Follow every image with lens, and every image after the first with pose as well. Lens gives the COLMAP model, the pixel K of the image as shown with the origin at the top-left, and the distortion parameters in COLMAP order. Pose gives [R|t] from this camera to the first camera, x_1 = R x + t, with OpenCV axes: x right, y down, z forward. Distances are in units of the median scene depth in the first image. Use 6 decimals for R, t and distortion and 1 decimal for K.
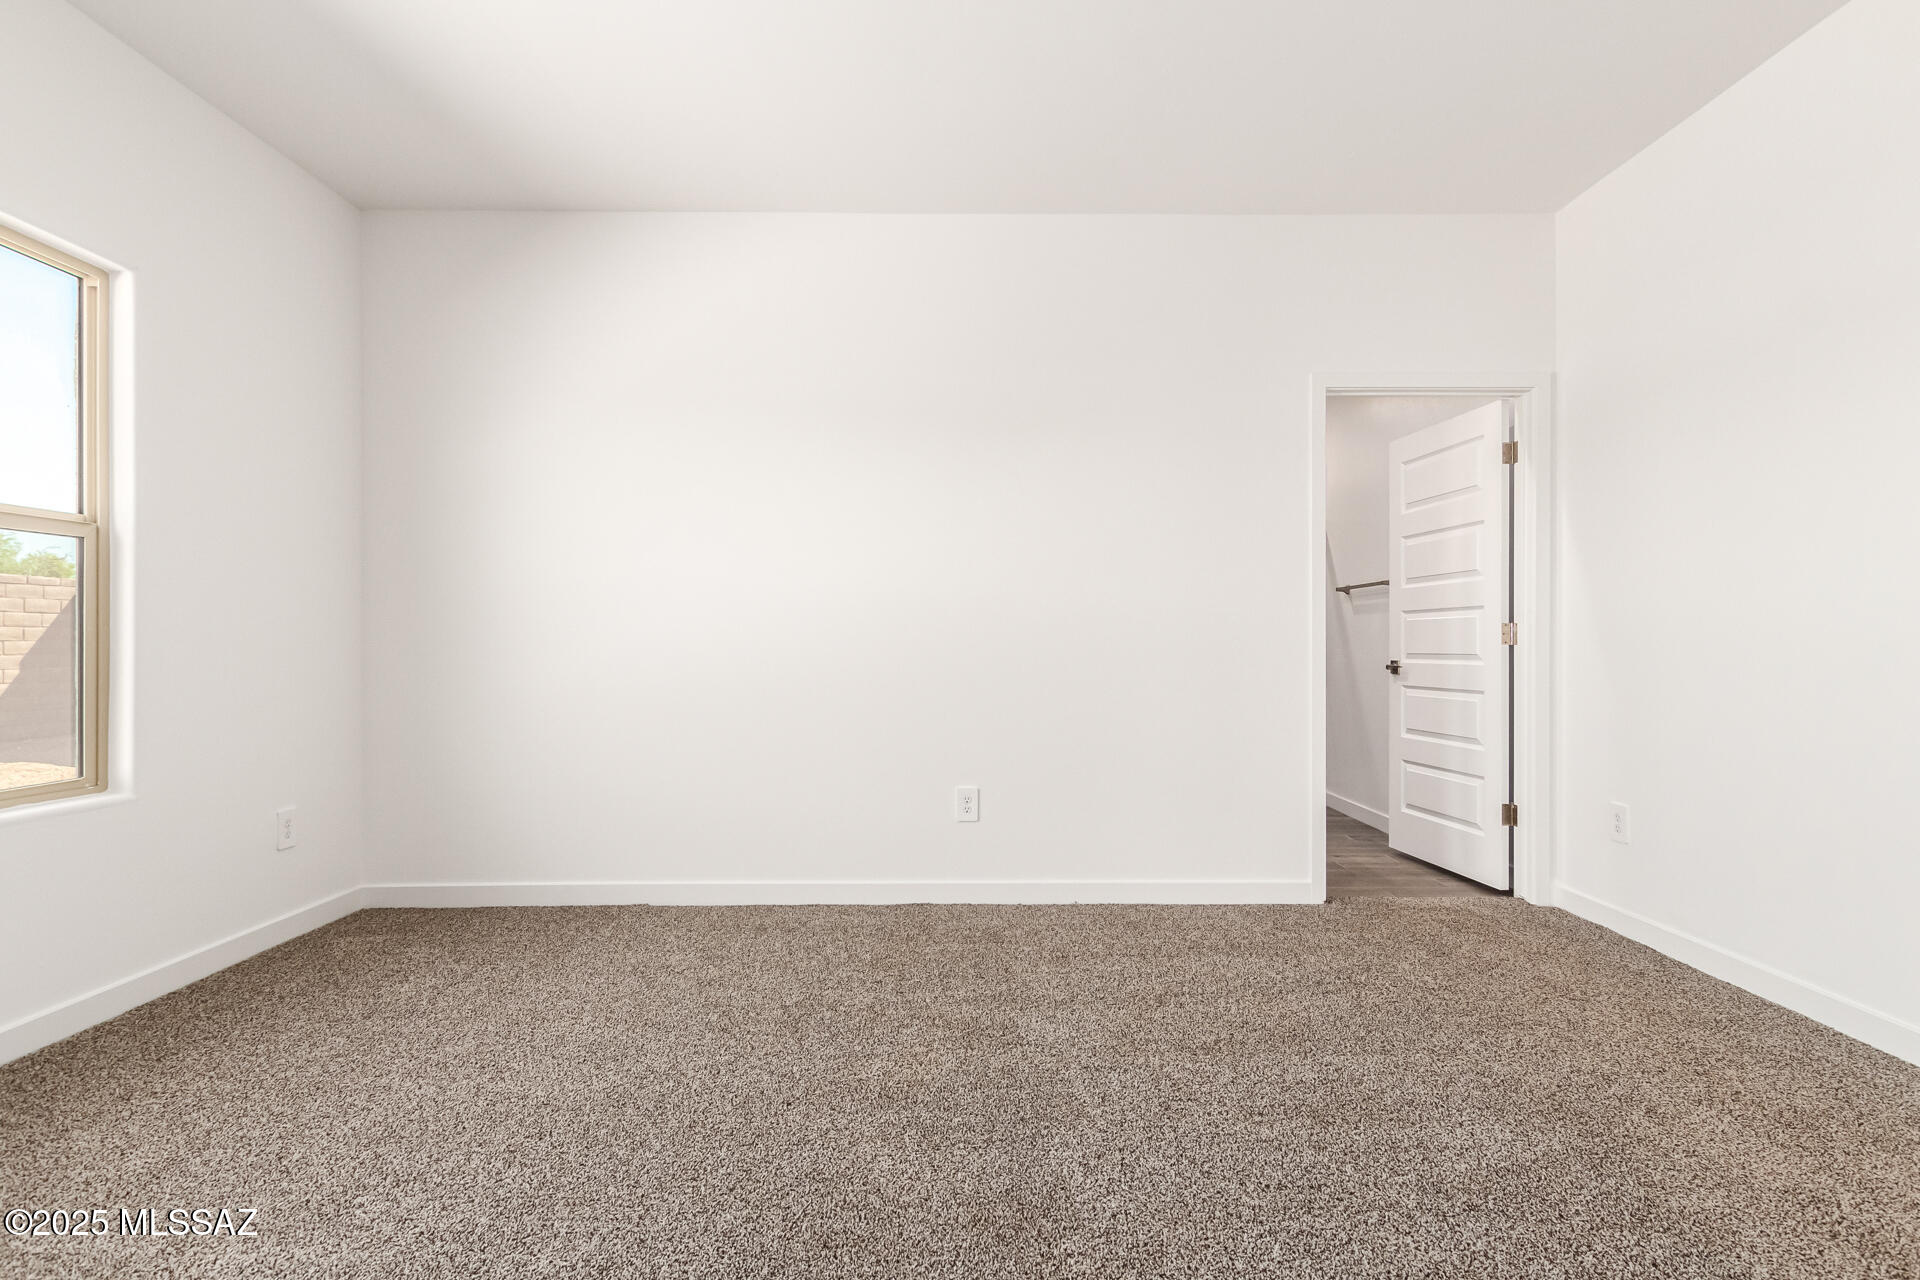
lens RADIAL K [[916.4, 0, 969.7], [0, 916.4, 642.6], [0, 0, 1]] dist [0.019612, -0.010005]
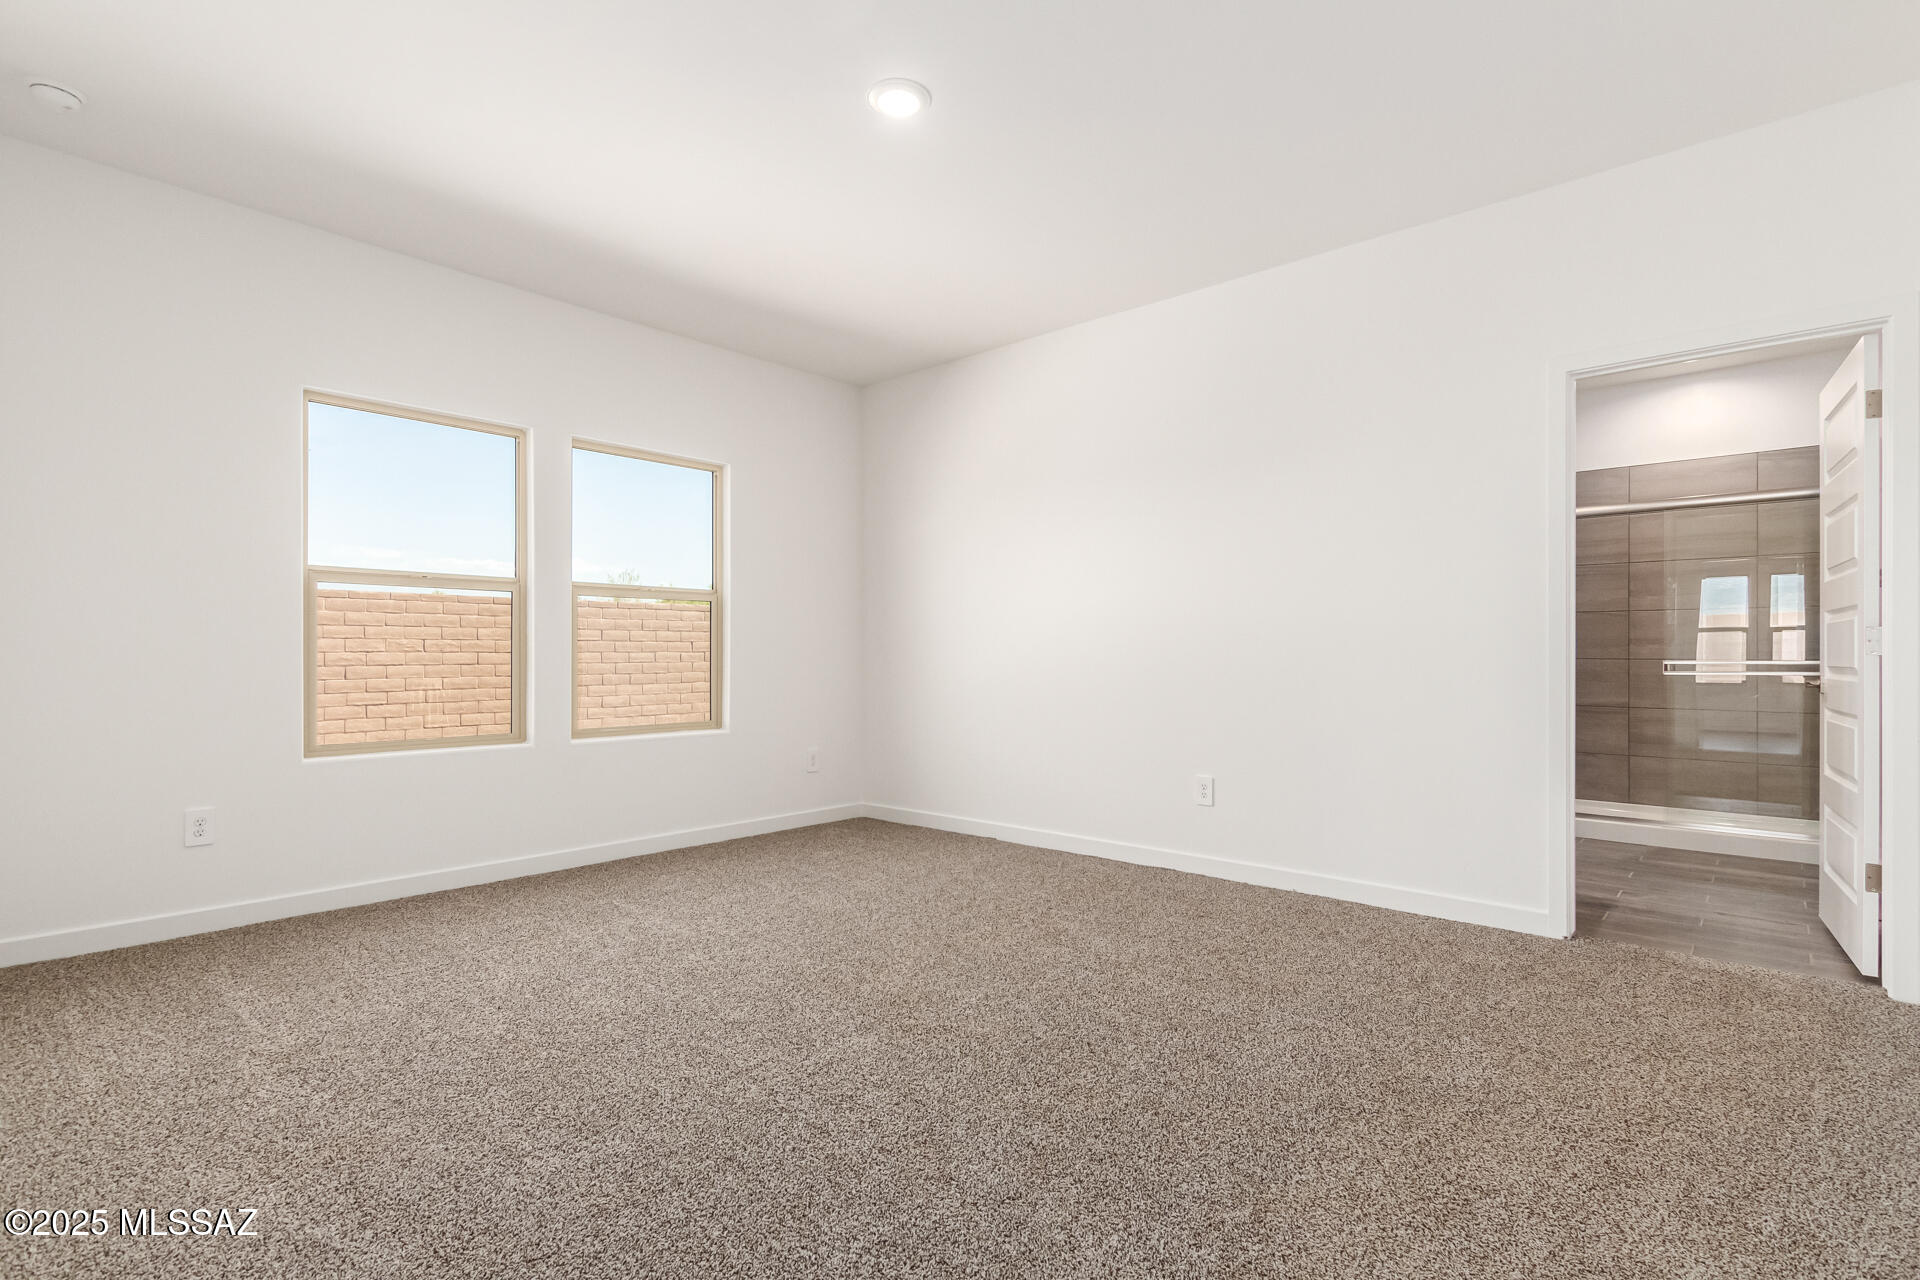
lens RADIAL K [[916.4, 0, 969.7], [0, 916.4, 642.6], [0, 0, 1]] dist [0.019612, -0.010005]
pose [[0.741700, -0.008435, -0.670679, 0.629653], [0.000361, 0.999926, -0.012177, 0.000841], [0.670732, 0.008789, 0.741648, -0.084007]]
